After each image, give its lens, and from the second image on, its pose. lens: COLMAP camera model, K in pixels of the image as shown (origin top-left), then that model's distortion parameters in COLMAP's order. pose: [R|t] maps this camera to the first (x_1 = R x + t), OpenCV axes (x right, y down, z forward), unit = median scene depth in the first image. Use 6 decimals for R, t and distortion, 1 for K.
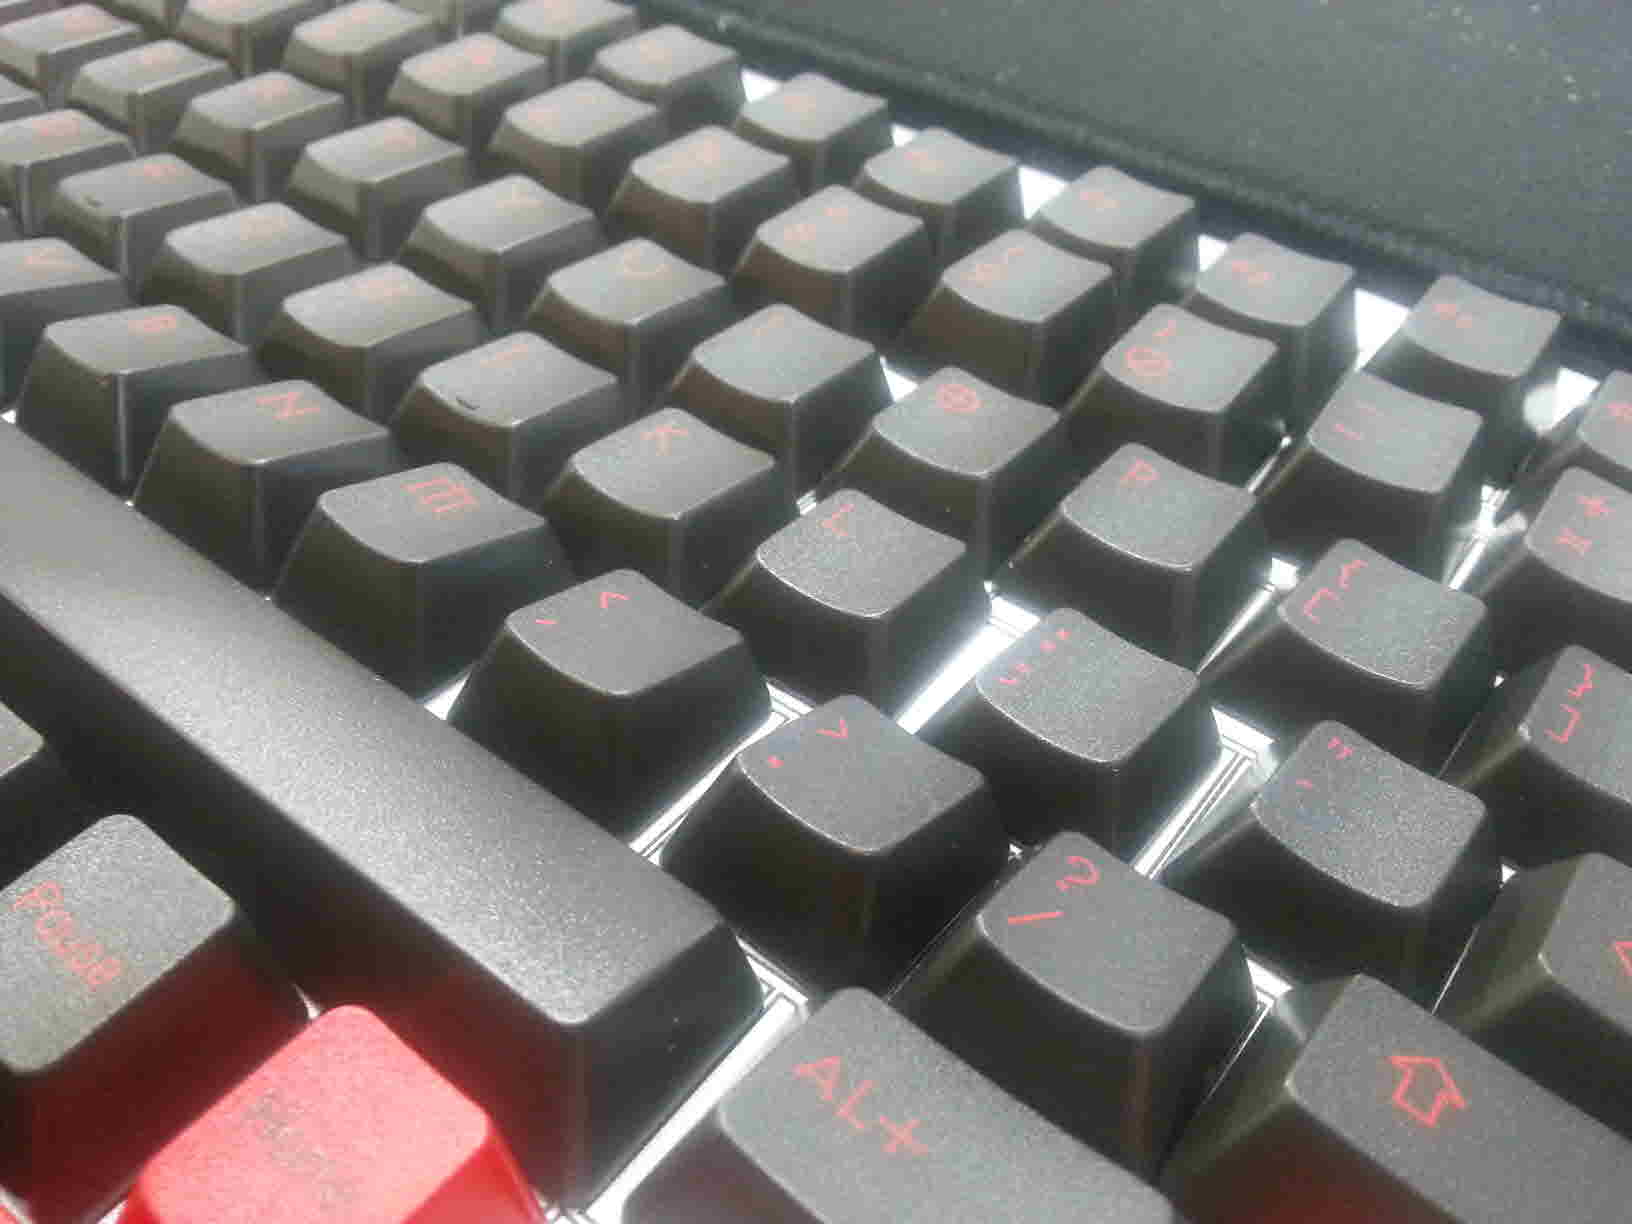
lens RADIAL K [[1398.9, 0, 816.0], [0, 1398.9, 612.0], [0, 0, 1]] dist [0.087085, -0.212766]
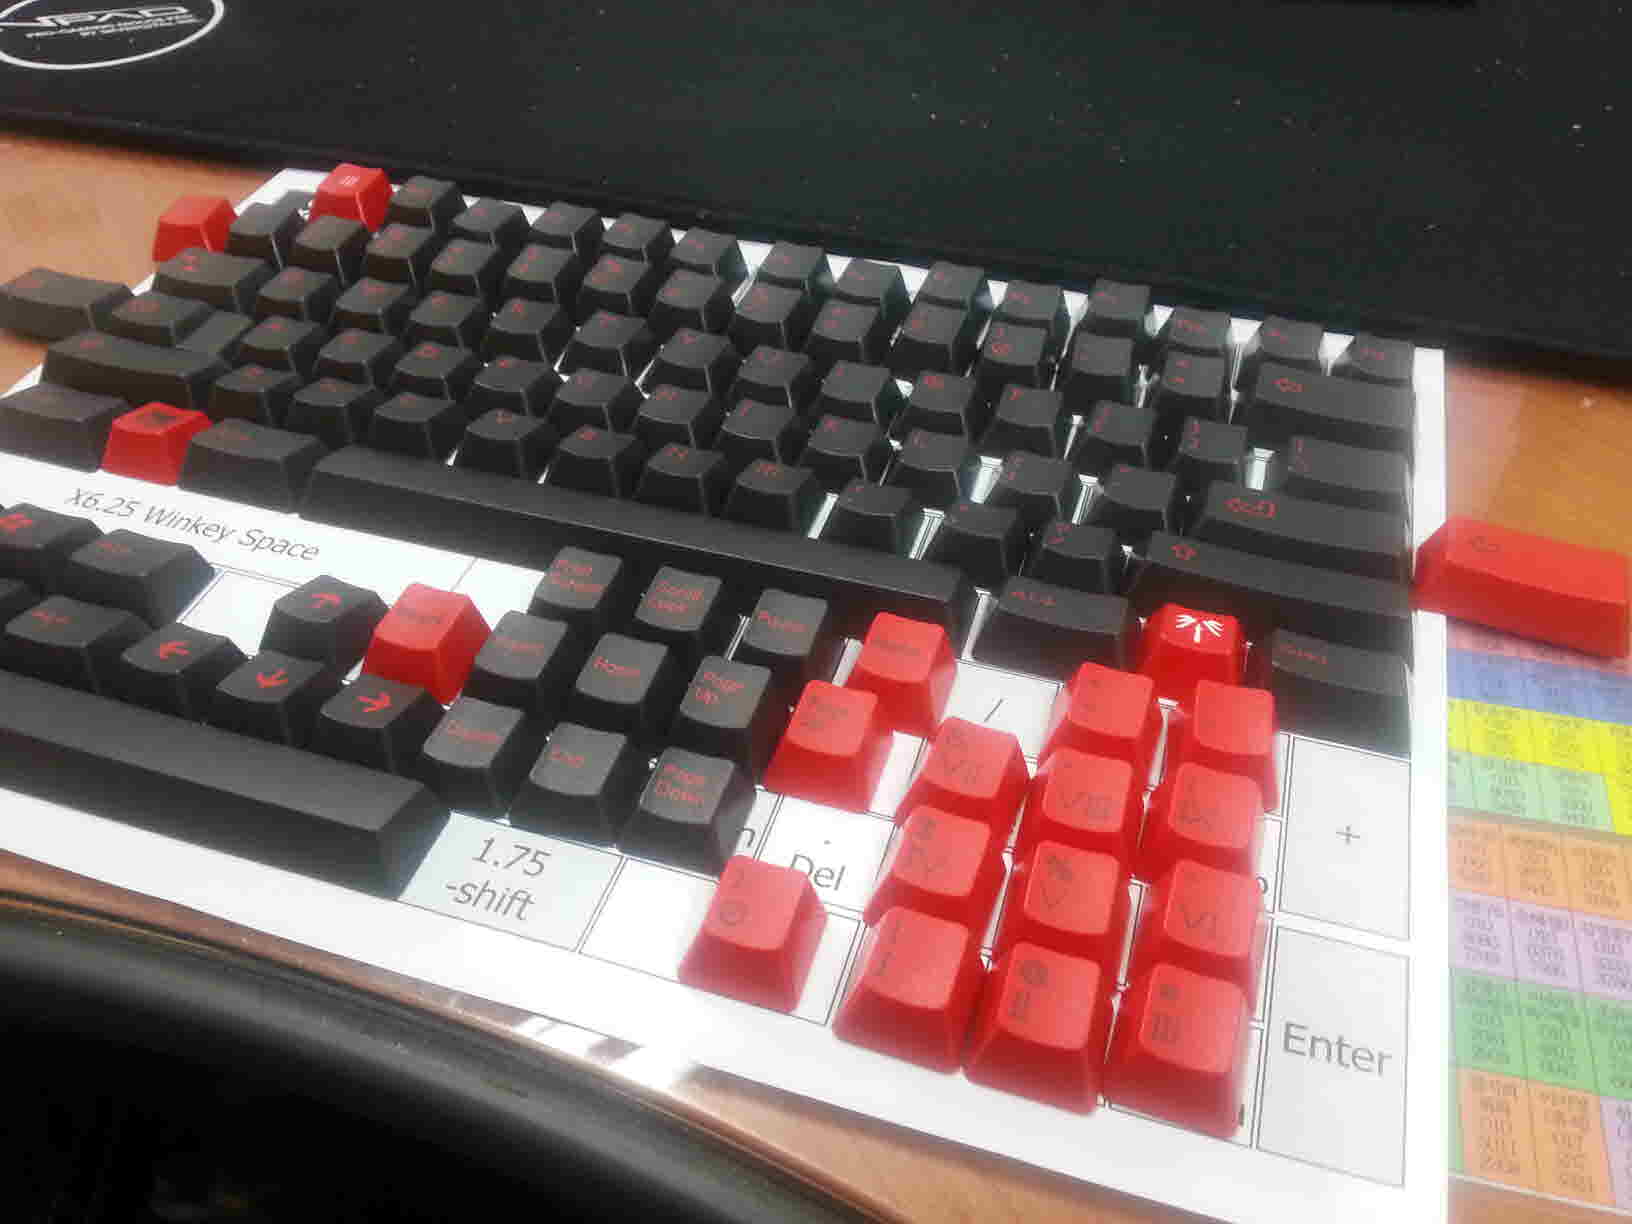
lens RADIAL K [[1397.3, 0, 816.0], [0, 1397.3, 612.0], [0, 0, 1]] dist [0.030930, -0.009958]
pose [[0.937916, -0.274502, 0.212044, -0.708865], [0.269292, 0.961563, 0.053658, 0.041232], [-0.218623, 0.006775, 0.975786, -1.287862]]
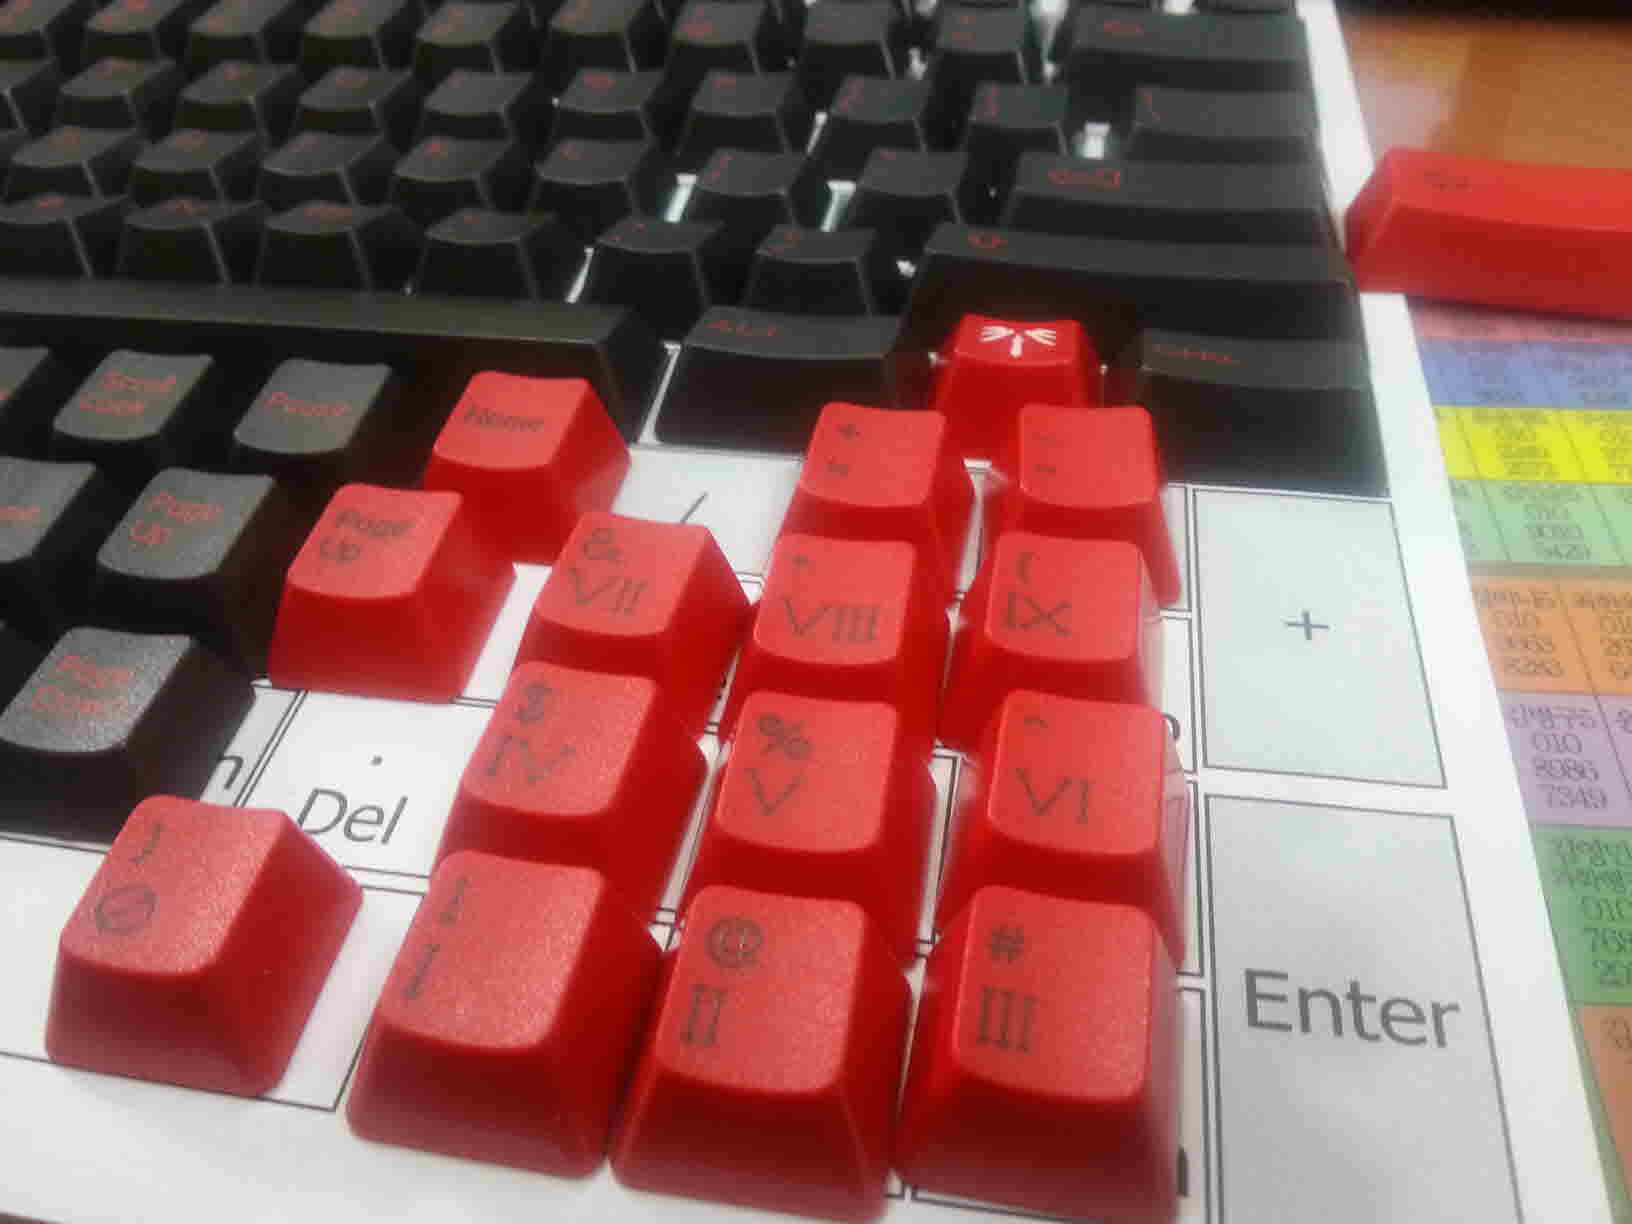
lens RADIAL K [[1398.9, 0, 816.0], [0, 1398.9, 612.0], [0, 0, 1]] dist [0.087085, -0.212766]
pose [[0.880166, -0.383503, 0.279703, -0.357964], [0.380966, 0.922252, 0.065690, 0.386315], [-0.283149, 0.048739, 0.957837, -0.550595]]
